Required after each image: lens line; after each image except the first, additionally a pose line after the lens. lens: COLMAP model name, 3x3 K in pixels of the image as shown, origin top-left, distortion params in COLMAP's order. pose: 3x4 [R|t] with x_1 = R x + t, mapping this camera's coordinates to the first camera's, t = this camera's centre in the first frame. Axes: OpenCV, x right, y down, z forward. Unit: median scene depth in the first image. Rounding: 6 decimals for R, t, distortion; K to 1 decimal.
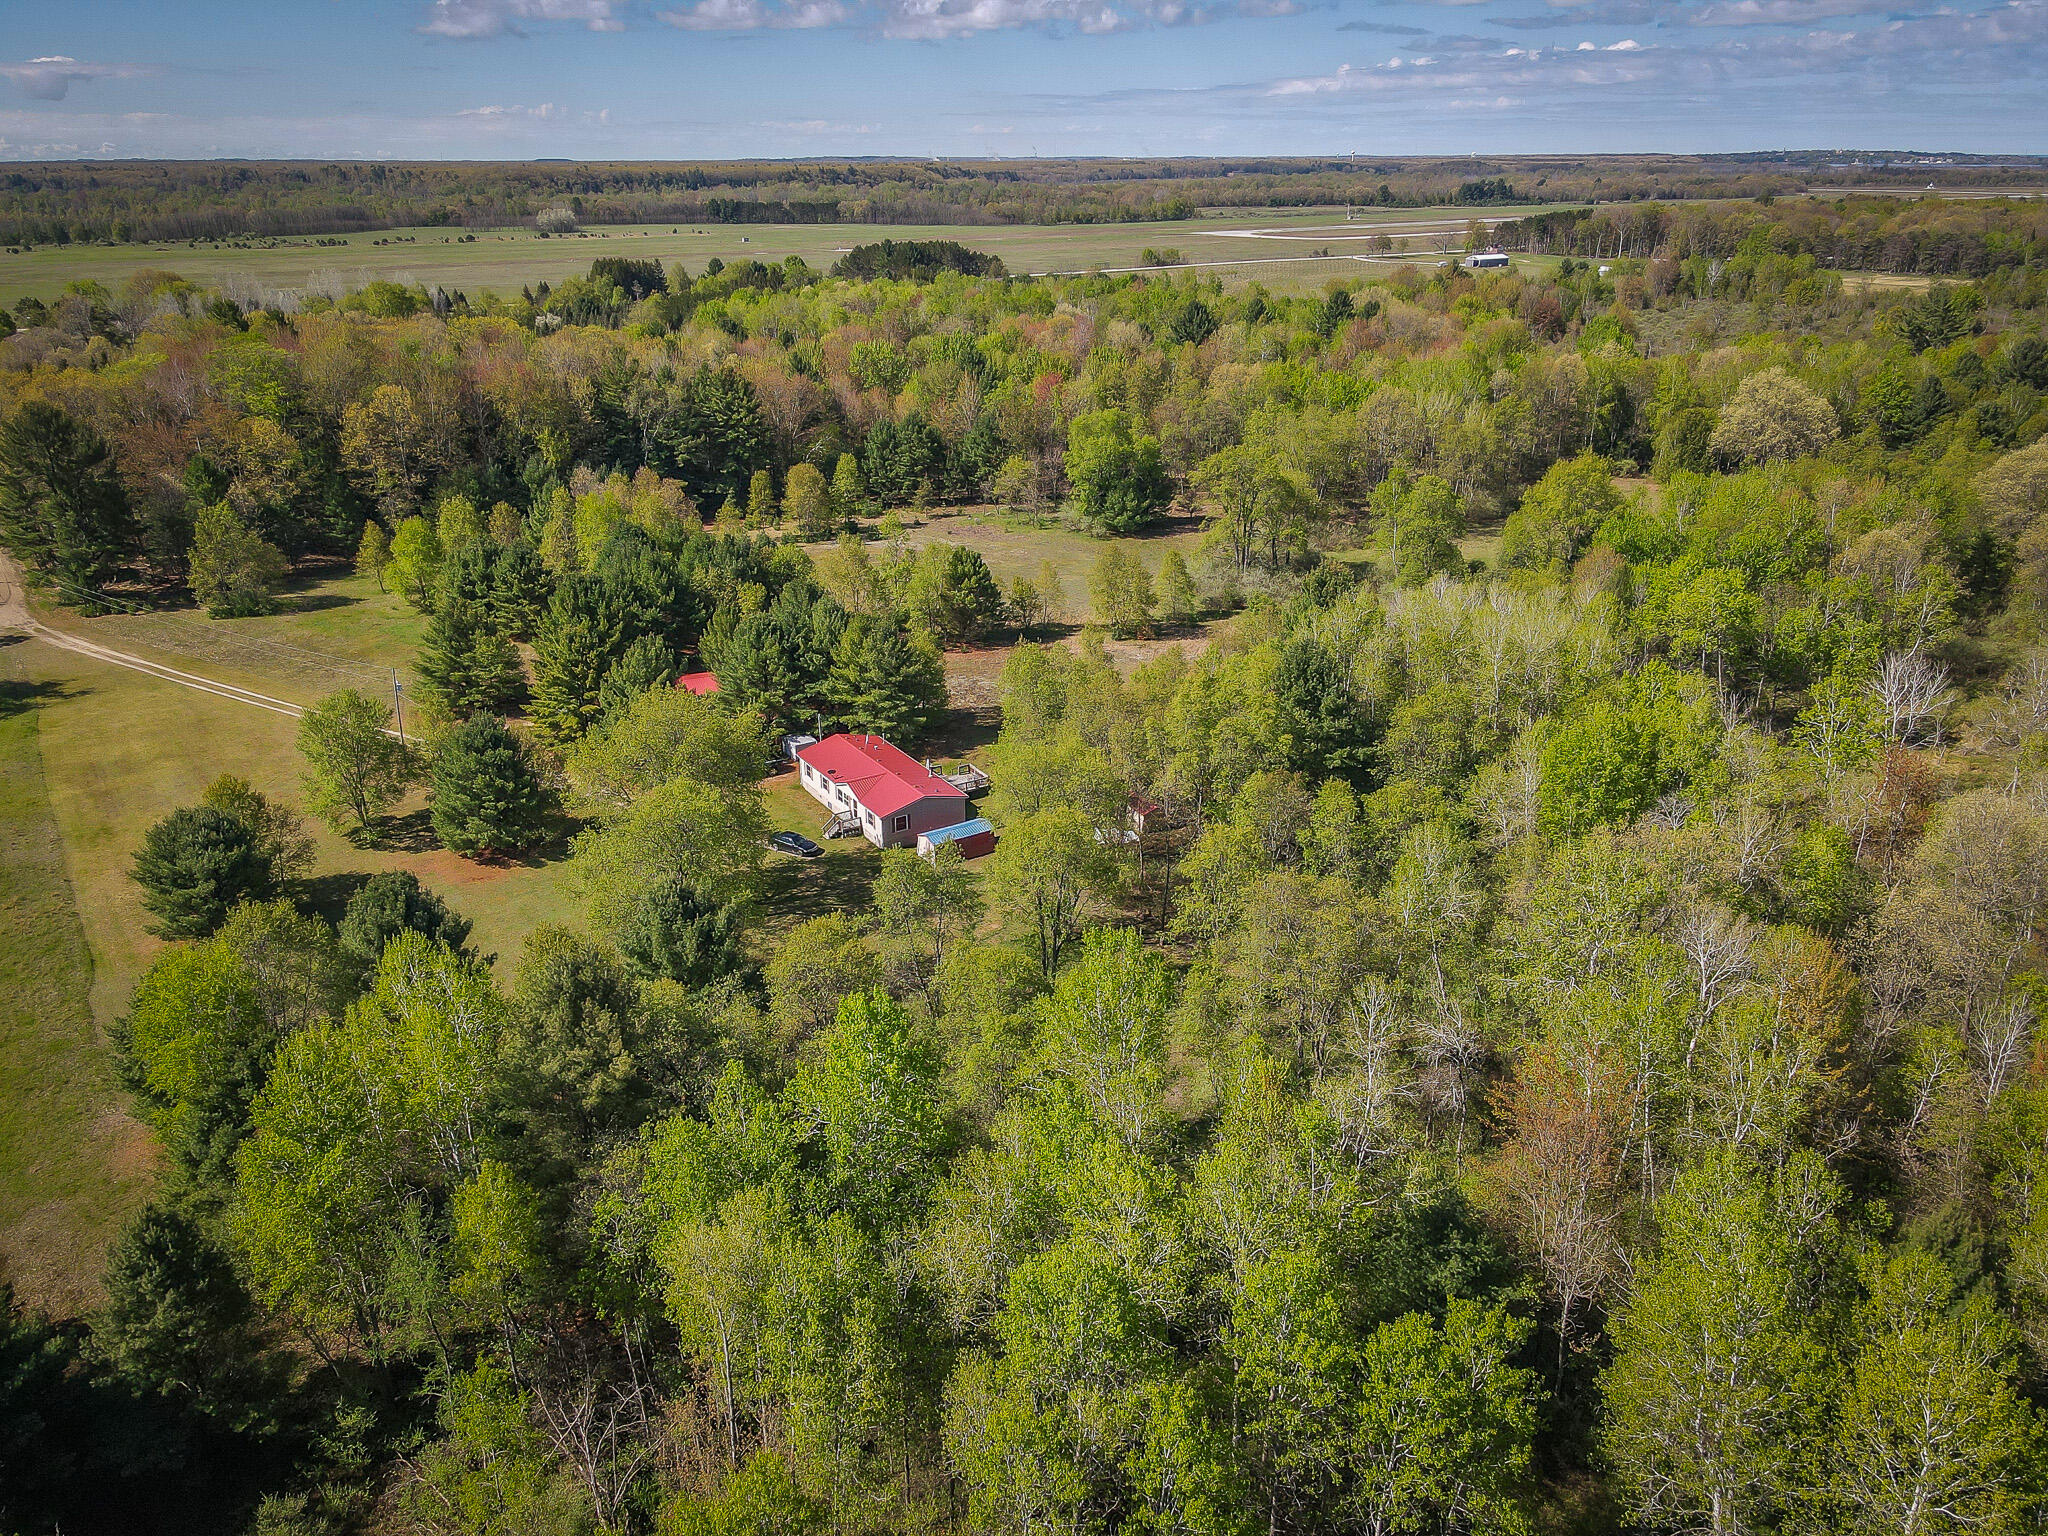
lens RADIAL K [[1498.6, 0, 1012.6], [0, 1498.6, 760.5], [0, 0, 1]] dist [0.012114, 0.001241]
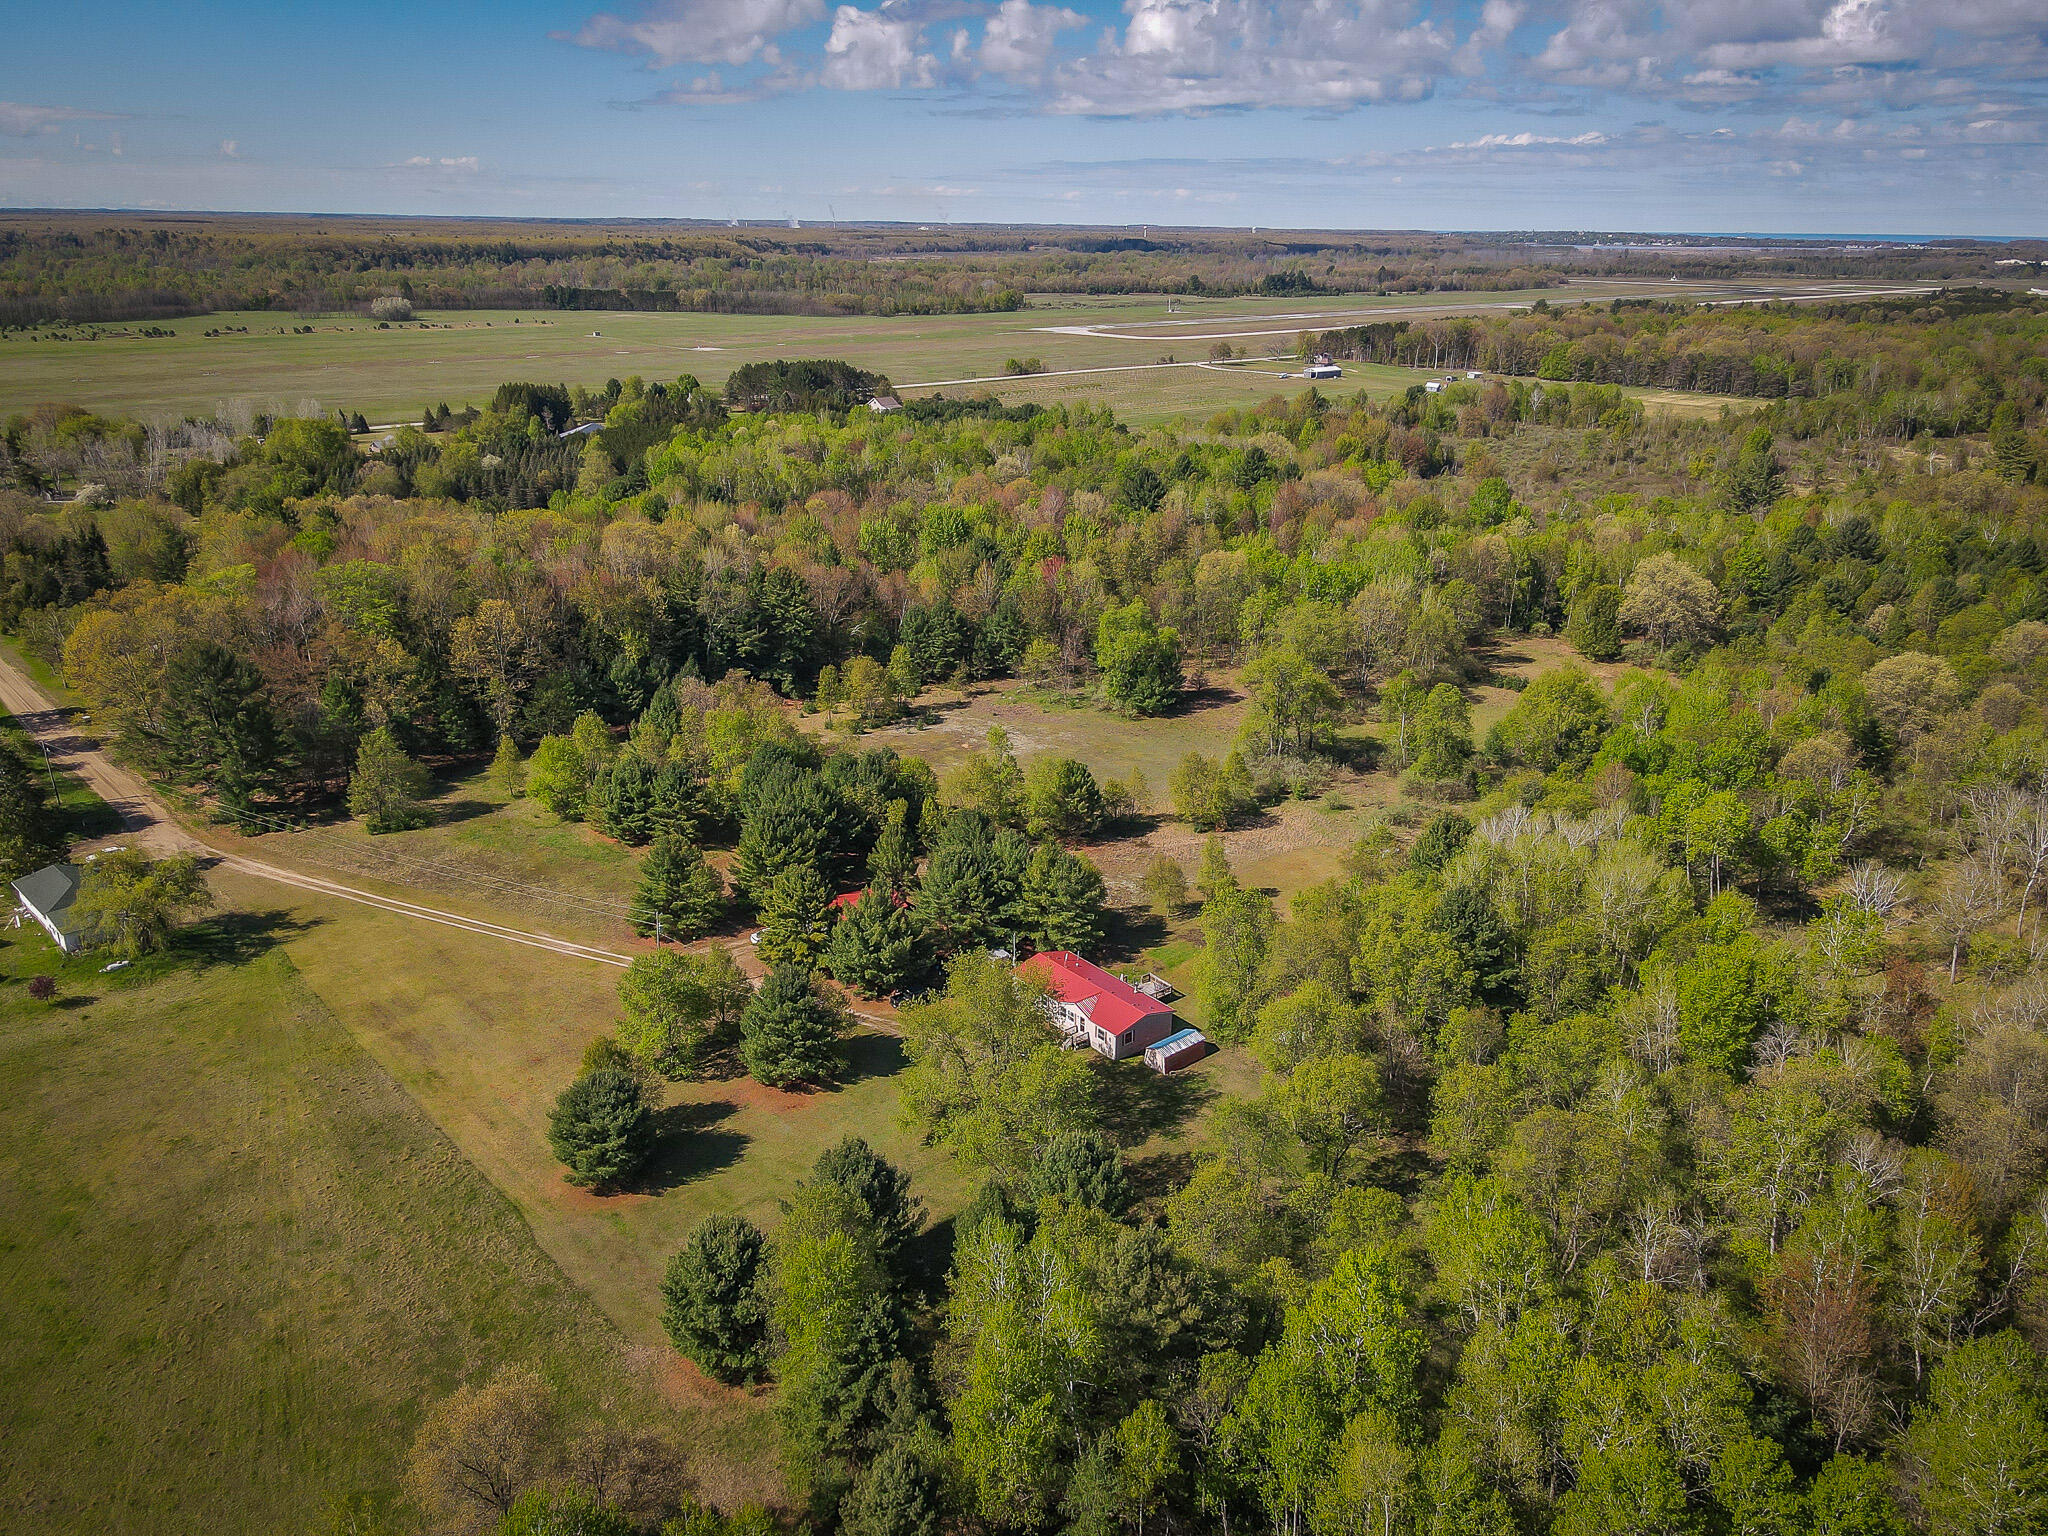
lens RADIAL K [[1498.6, 0, 1012.6], [0, 1498.6, 760.5], [0, 0, 1]] dist [0.012114, 0.001241]
pose [[0.991459, -0.027301, 0.127532, -0.176567], [0.031953, 0.998891, -0.034574, -0.080175], [-0.126446, 0.038354, 0.991232, -0.112736]]
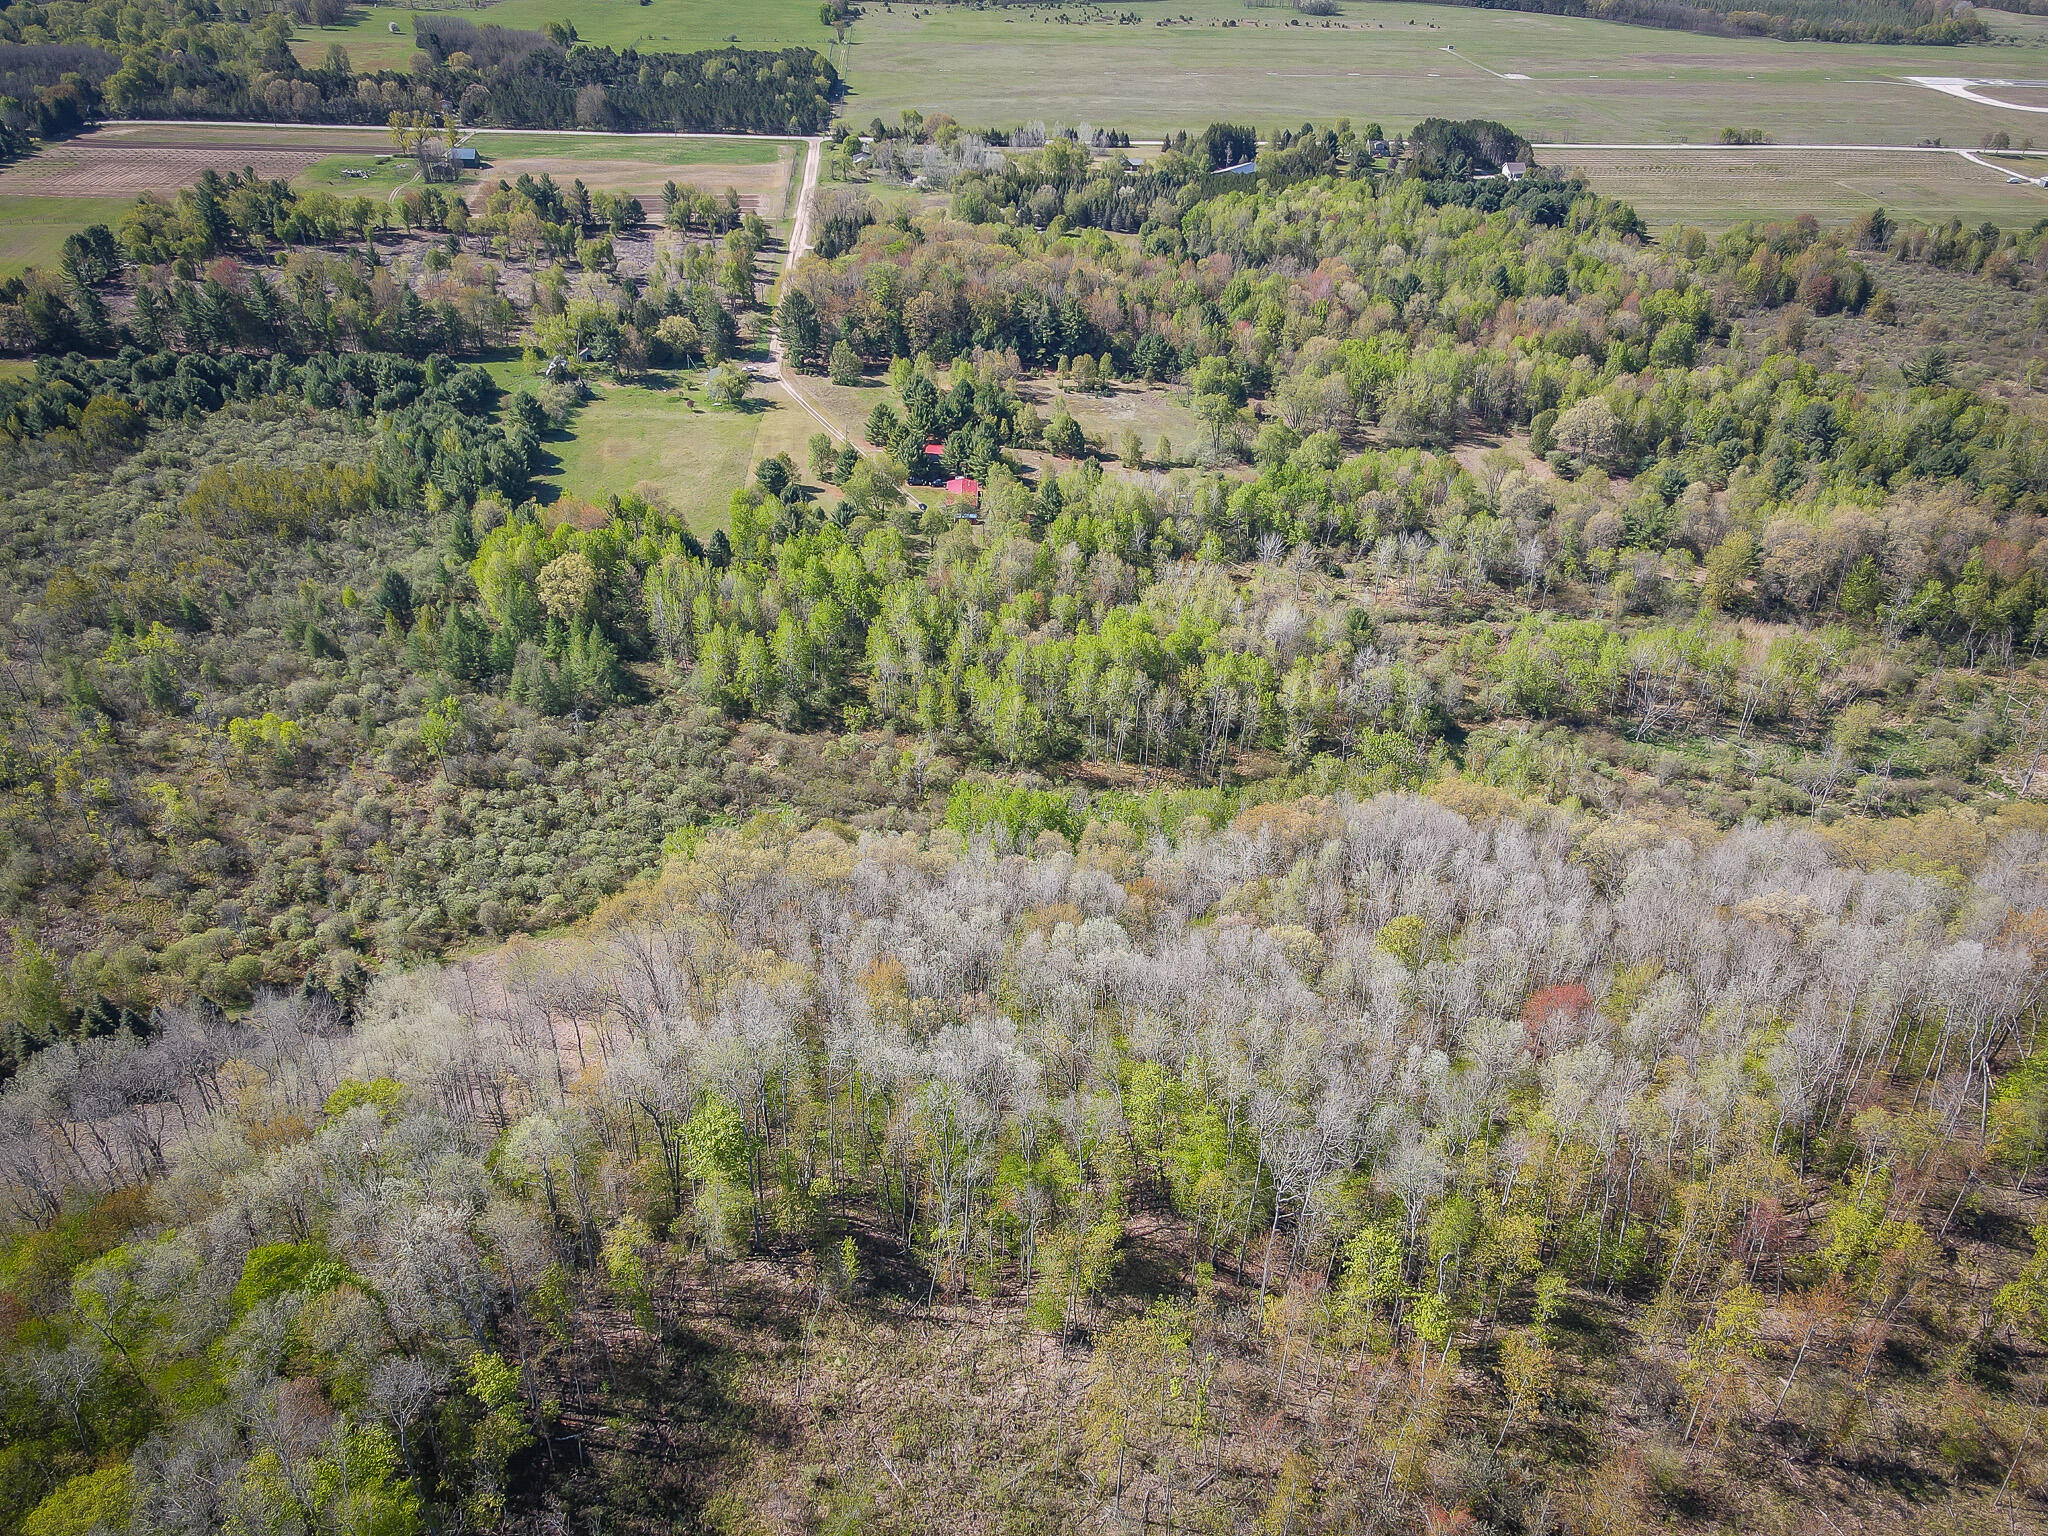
lens RADIAL K [[1498.6, 0, 1012.6], [0, 1498.6, 760.5], [0, 0, 1]] dist [0.012114, 0.001241]
pose [[0.855135, 0.300323, -0.422551, 0.869550], [-0.218640, 0.947995, 0.231304, -0.121100], [0.470042, -0.105410, 0.876327, -1.021967]]
